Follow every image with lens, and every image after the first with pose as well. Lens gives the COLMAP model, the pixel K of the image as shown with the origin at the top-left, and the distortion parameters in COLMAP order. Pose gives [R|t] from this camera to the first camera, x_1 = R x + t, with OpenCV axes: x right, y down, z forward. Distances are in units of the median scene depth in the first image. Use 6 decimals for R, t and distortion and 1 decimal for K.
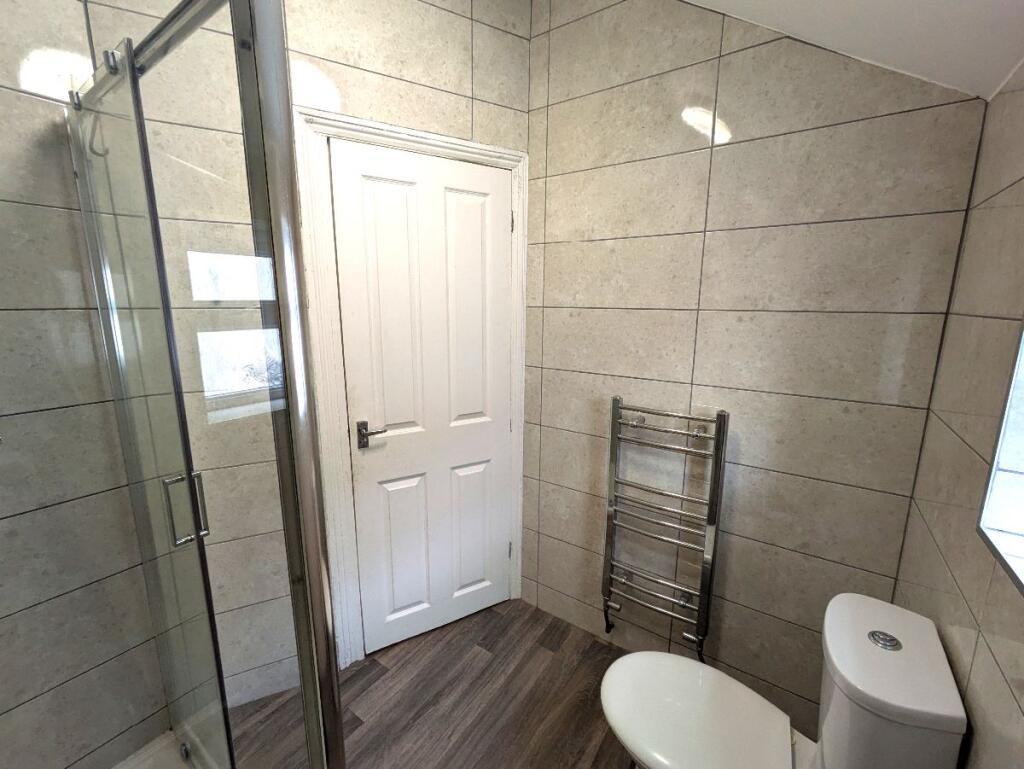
lens RADIAL K [[418.5, 0, 527.3], [0, 418.5, 384.0], [0, 0, 1]] dist [-0.000852, 0.000235]
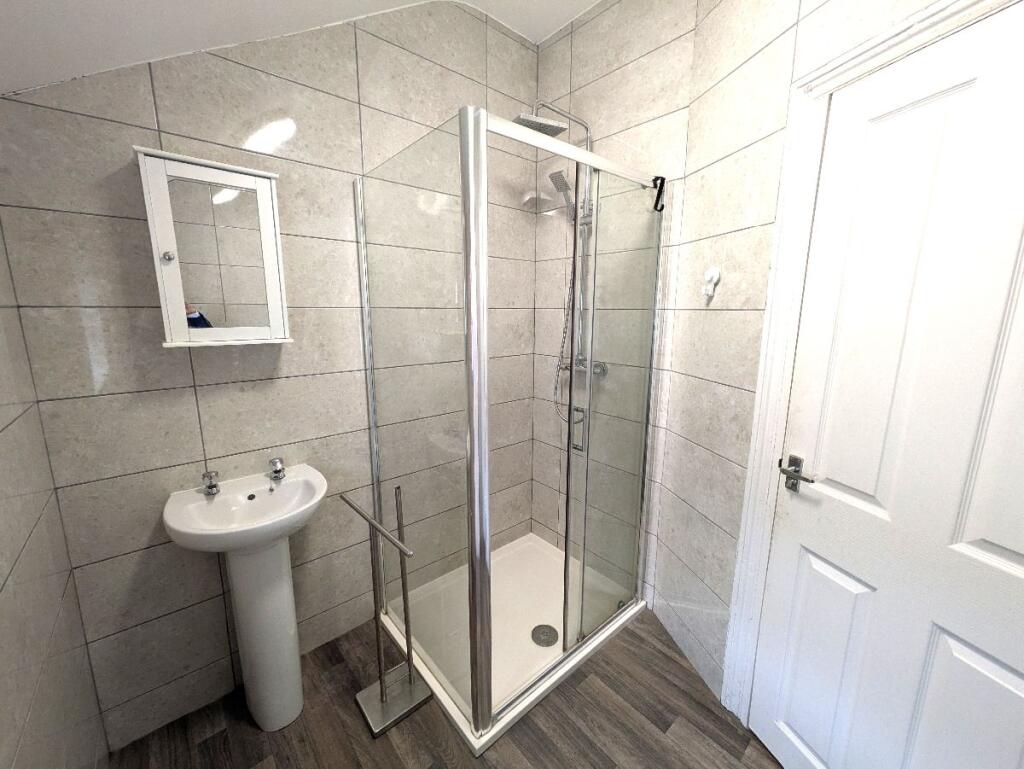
lens RADIAL K [[405.0, 0, 511.2], [0, 405.0, 382.1], [0, 0, 1]] dist [-0.000248, 0.000674]
pose [[-0.262560, 0.168025, -0.950174, 0.422344], [-0.187267, 0.957126, 0.221001, -0.107346], [0.946569, 0.235962, -0.219837, 0.613312]]
